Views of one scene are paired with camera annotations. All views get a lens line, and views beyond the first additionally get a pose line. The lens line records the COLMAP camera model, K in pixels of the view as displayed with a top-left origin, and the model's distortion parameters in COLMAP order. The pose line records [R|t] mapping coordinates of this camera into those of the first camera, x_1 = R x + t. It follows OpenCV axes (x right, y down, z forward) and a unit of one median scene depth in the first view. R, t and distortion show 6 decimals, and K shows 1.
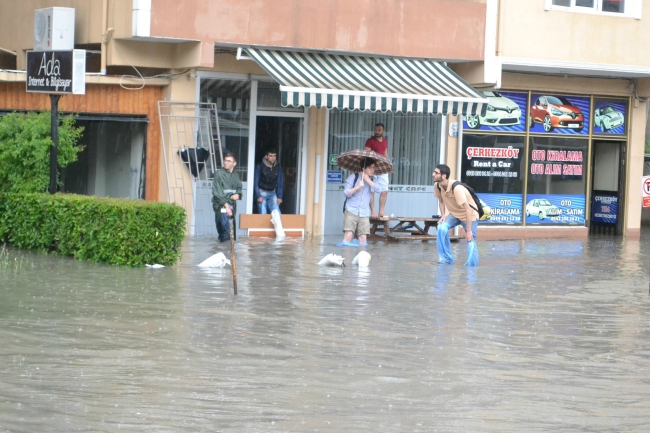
lens RADIAL K [[1517.5, 0, 323.1], [0, 1517.5, 212.6], [0, 0, 1]] dist [0.039961, 0.000000]
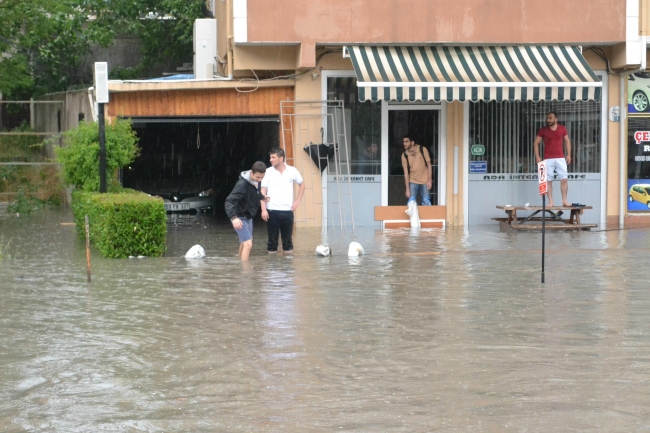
lens RADIAL K [[1517.5, 0, 324.9], [0, 1517.5, 217.8], [0, 0, 1]] dist [0.039961, 0.000000]
pose [[0.916072, -0.017255, -0.400643, 0.336984], [0.021113, 0.999763, 0.005218, 0.002786], [0.400458, -0.013239, 0.916219, 0.041974]]
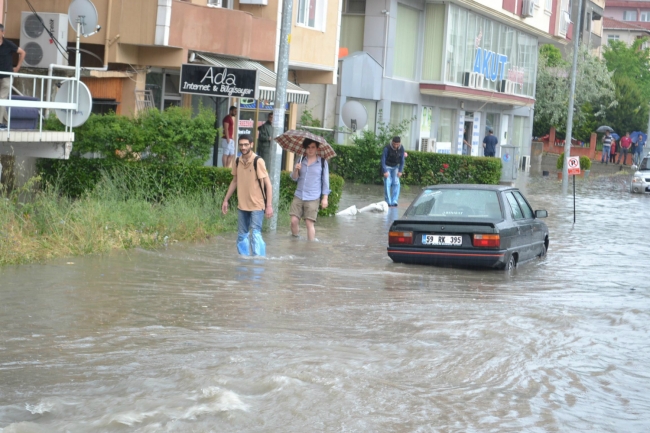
lens RADIAL K [[1517.5, 0, 324.4], [0, 1517.5, 214.0], [0, 0, 1]] dist [0.039961, 0.000000]
pose [[0.763326, -0.031082, 0.645265, -0.832803], [-0.005617, 0.998485, 0.054740, -0.037926], [-0.645989, -0.045409, 0.761995, -0.126907]]
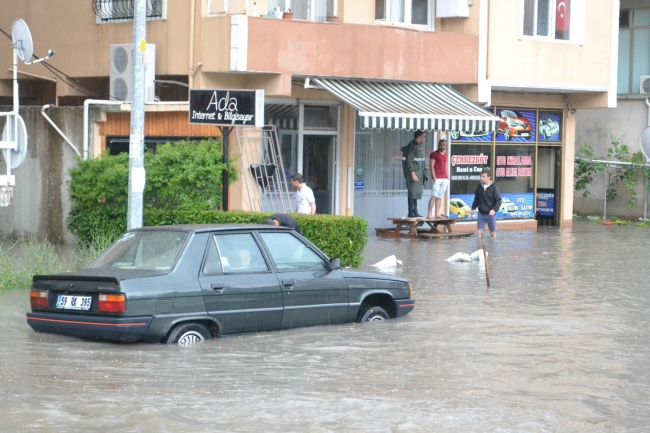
lens RADIAL K [[1517.5, 0, 323.8], [0, 1517.5, 220.4], [0, 0, 1]] dist [0.039961, 0.000000]
pose [[0.973446, -0.033767, 0.226414, -0.302687], [0.030589, 0.999378, 0.017529, -0.018723], [-0.226865, -0.010138, 0.973874, -0.137653]]
